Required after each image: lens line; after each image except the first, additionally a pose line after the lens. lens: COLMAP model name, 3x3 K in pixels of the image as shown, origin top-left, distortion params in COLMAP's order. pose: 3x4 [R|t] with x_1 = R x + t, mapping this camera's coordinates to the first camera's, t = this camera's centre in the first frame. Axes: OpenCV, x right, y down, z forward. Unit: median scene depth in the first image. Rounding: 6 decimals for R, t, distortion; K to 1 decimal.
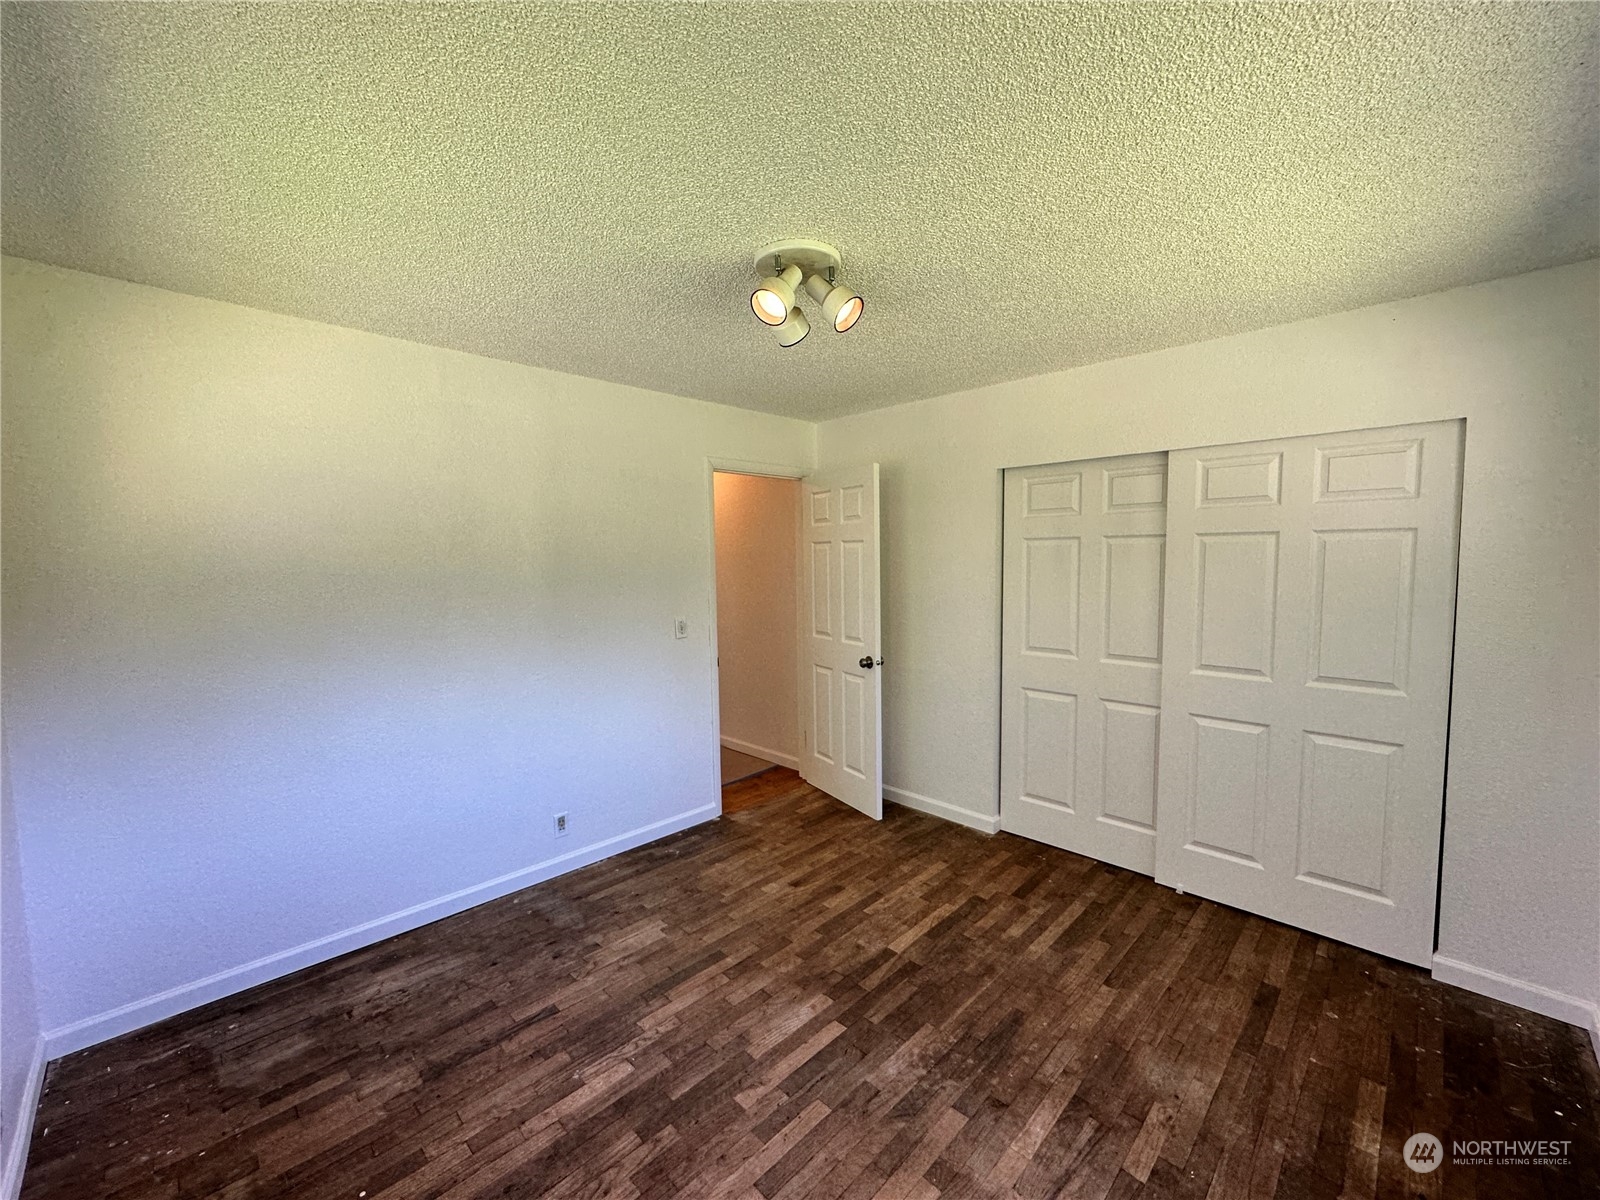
lens RADIAL K [[637.9, 0, 800.0], [0, 637.9, 600.0], [0, 0, 1]] dist [-0.002592, -0.000182]
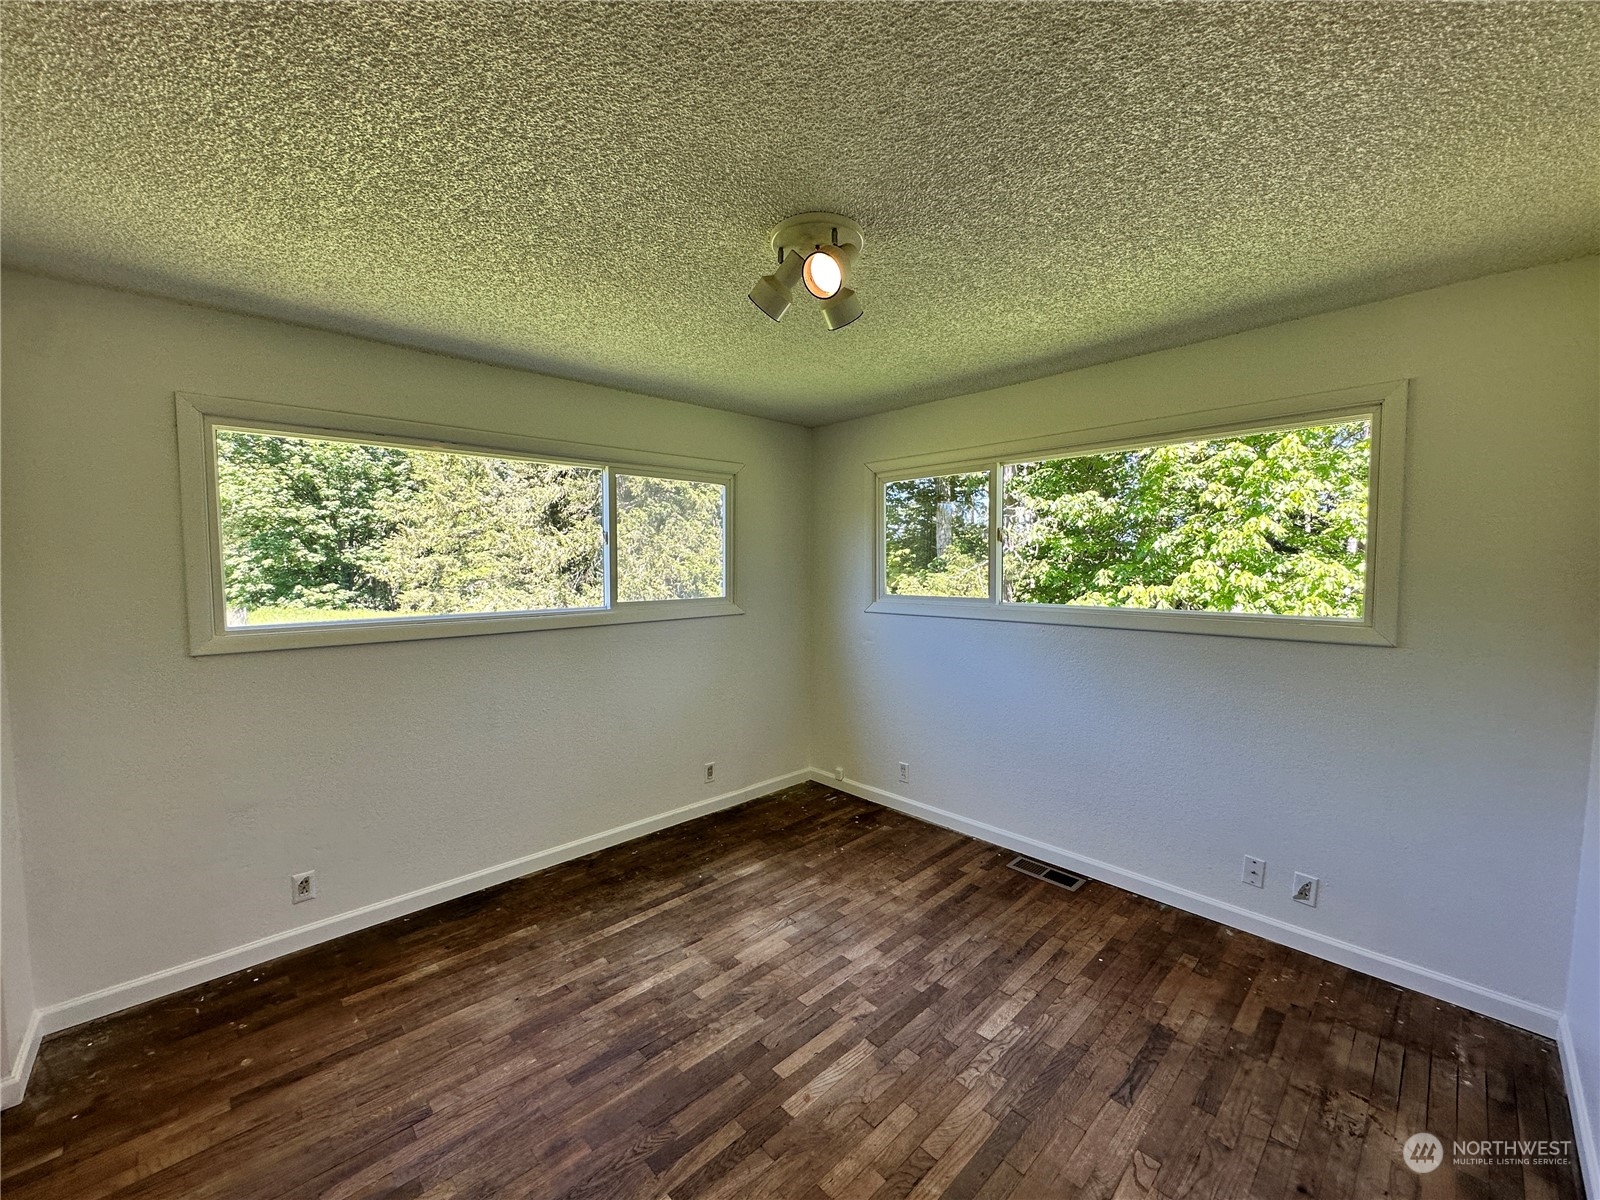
lens RADIAL K [[637.9, 0, 800.0], [0, 637.9, 600.0], [0, 0, 1]] dist [-0.002592, -0.000182]
pose [[-0.999530, 0.011774, 0.028311, -0.000744], [0.015420, 0.991098, 0.132235, -0.132934], [-0.026502, 0.132610, -0.990814, 1.954864]]
